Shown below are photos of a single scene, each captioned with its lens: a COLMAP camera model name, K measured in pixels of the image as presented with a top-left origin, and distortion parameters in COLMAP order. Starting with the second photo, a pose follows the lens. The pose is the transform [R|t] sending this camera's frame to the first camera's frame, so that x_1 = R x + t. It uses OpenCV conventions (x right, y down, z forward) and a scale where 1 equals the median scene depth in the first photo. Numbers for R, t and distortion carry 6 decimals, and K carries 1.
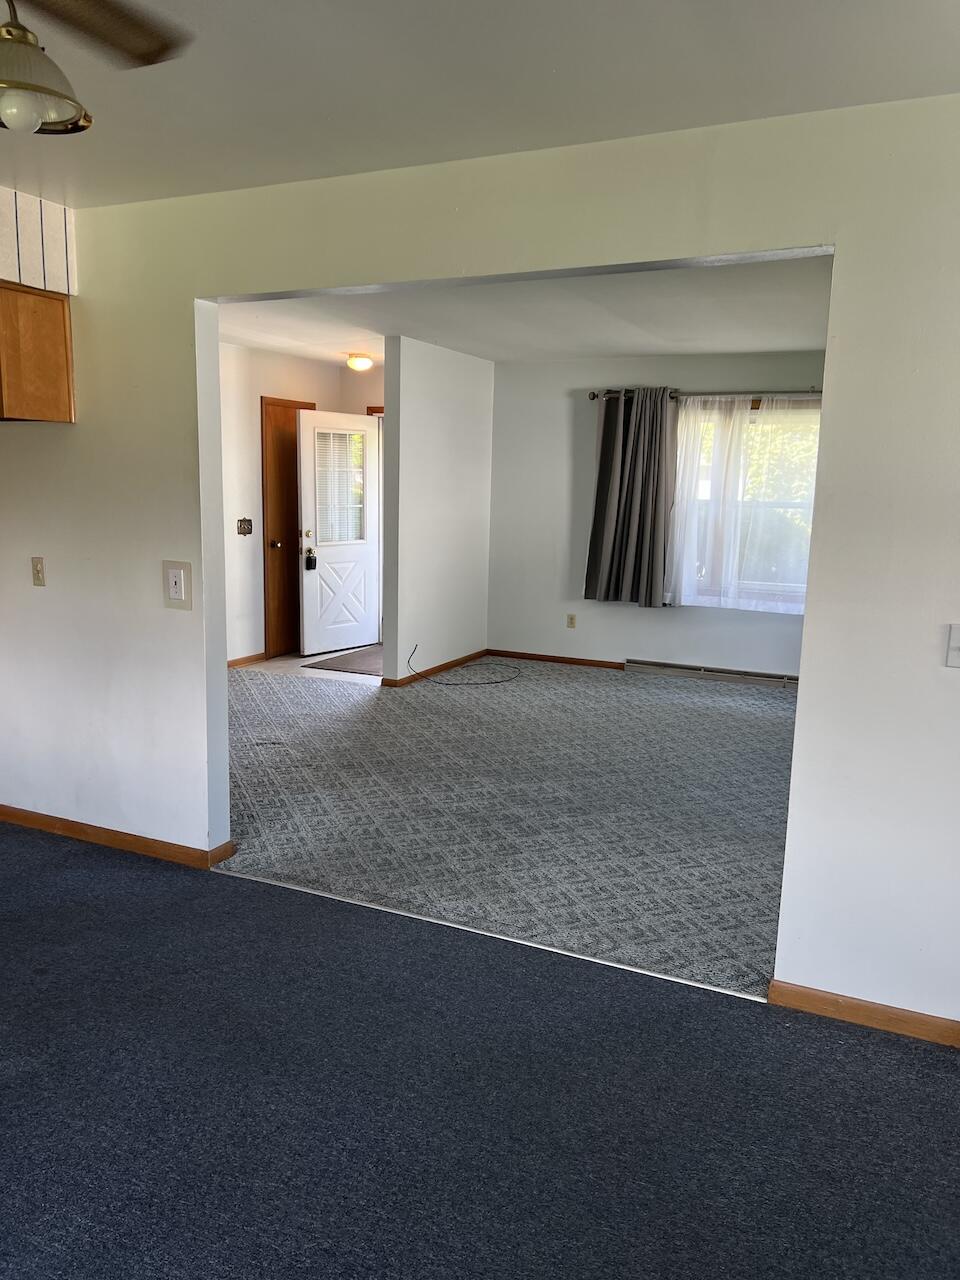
lens RADIAL K [[968.0, 0, 473.0], [0, 968.0, 652.4], [0, 0, 1]] dist [0.046592, -0.050503]
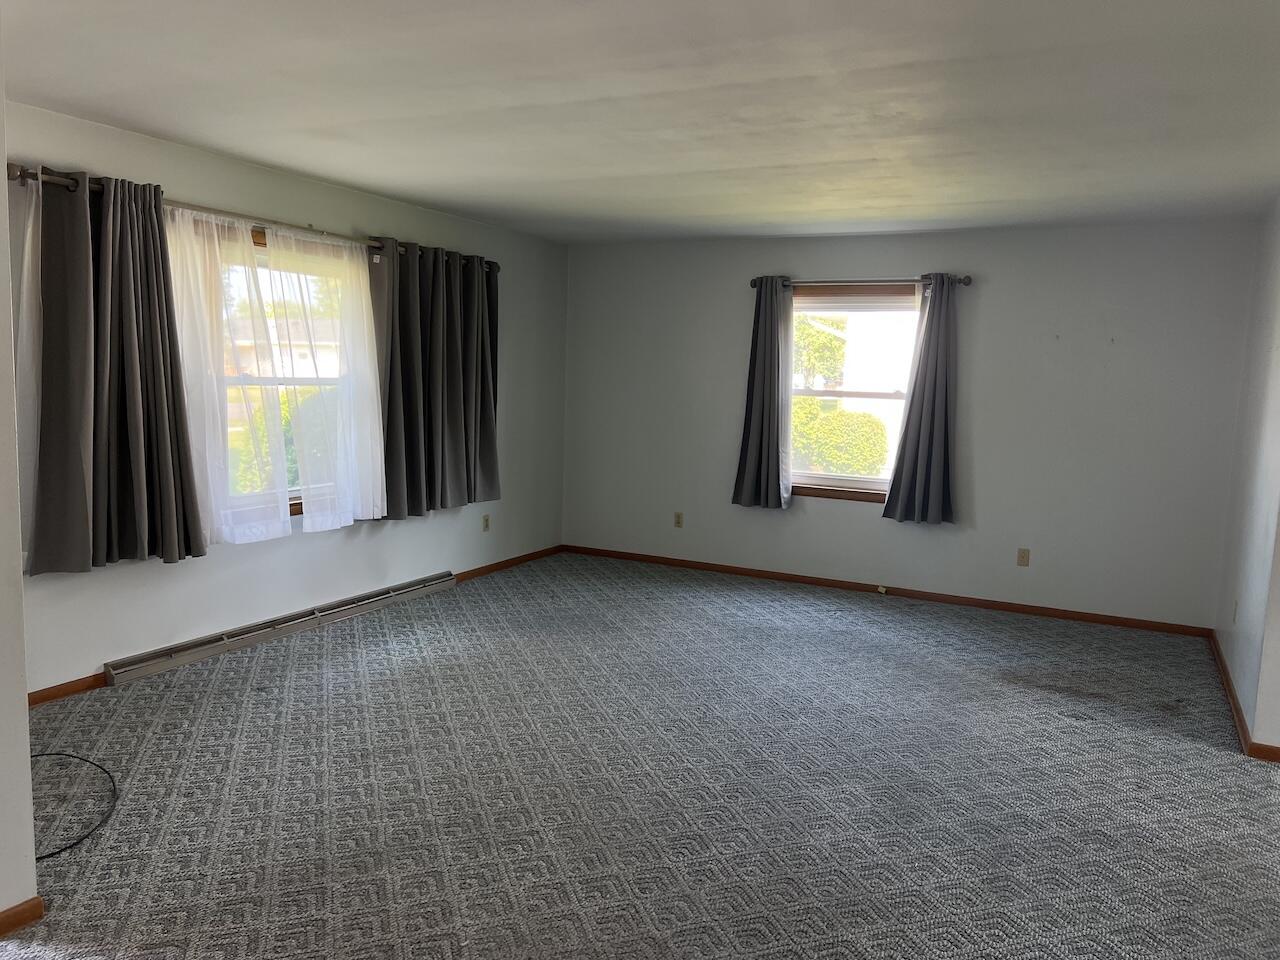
lens RADIAL K [[968.0, 0, 643.1], [0, 968.0, 488.5], [0, 0, 1]] dist [0.046592, -0.050503]
pose [[0.017274, -0.143811, 0.989454, -0.409032], [0.141651, 0.979973, 0.139959, -0.138359], [-0.989766, 0.137740, 0.037299, 0.728140]]
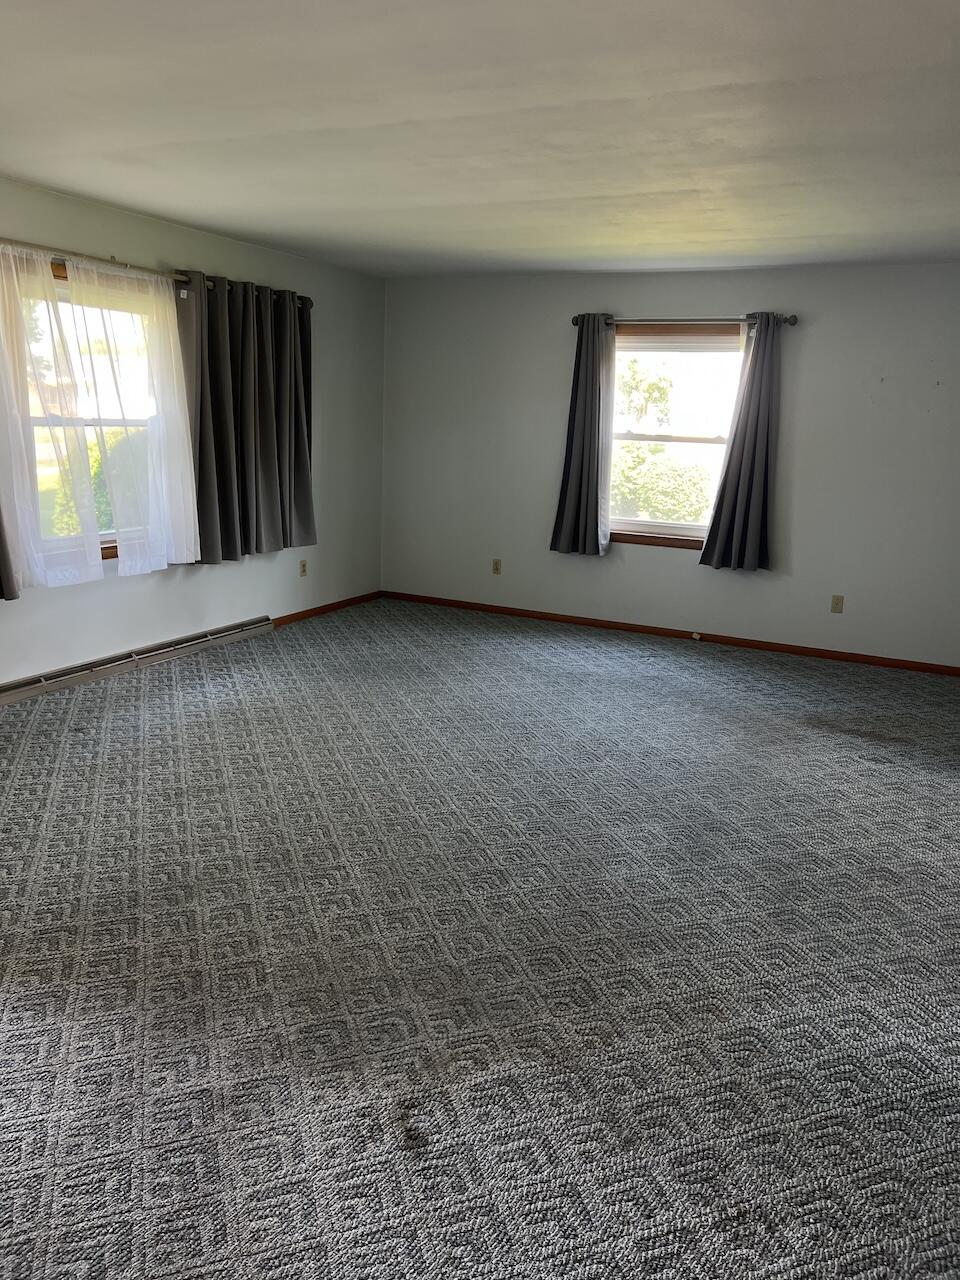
lens RADIAL K [[968.0, 0, 474.6], [0, 968.0, 635.4], [0, 0, 1]] dist [0.046592, -0.050503]
pose [[0.016741, -0.246831, 0.968914, -0.409926], [0.136523, 0.960538, 0.242338, -0.137657], [-0.990495, 0.128222, 0.049779, 0.715890]]
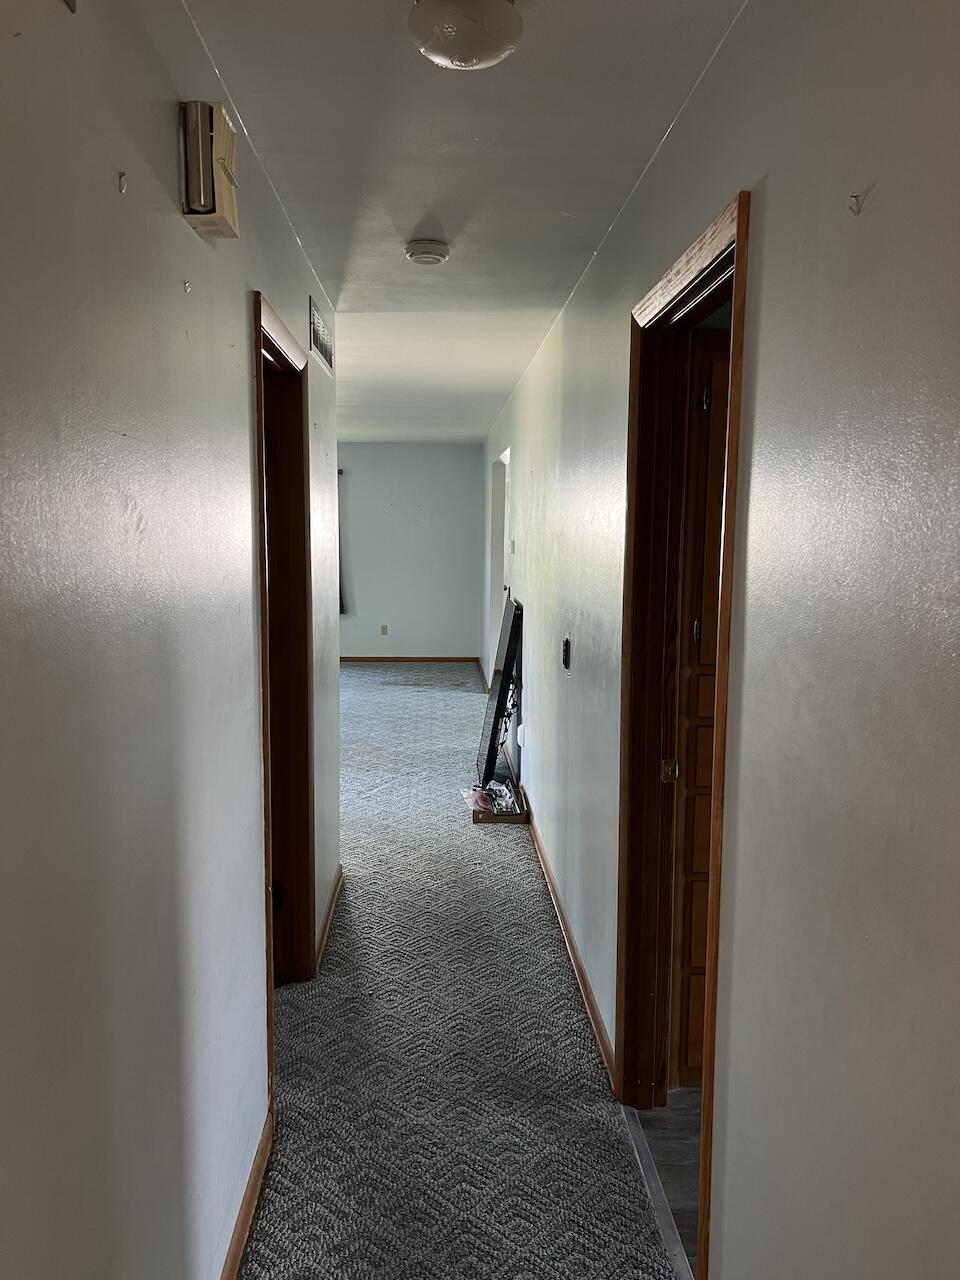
lens RADIAL K [[968.0, 0, 480.1], [0, 968.0, 640.8], [0, 0, 1]] dist [0.046592, -0.050503]
pose [[-0.470234, -0.132217, 0.872582, -0.933998], [0.132197, 0.967007, 0.217766, -0.200907], [-0.872585, 0.217754, -0.437240, 0.962691]]
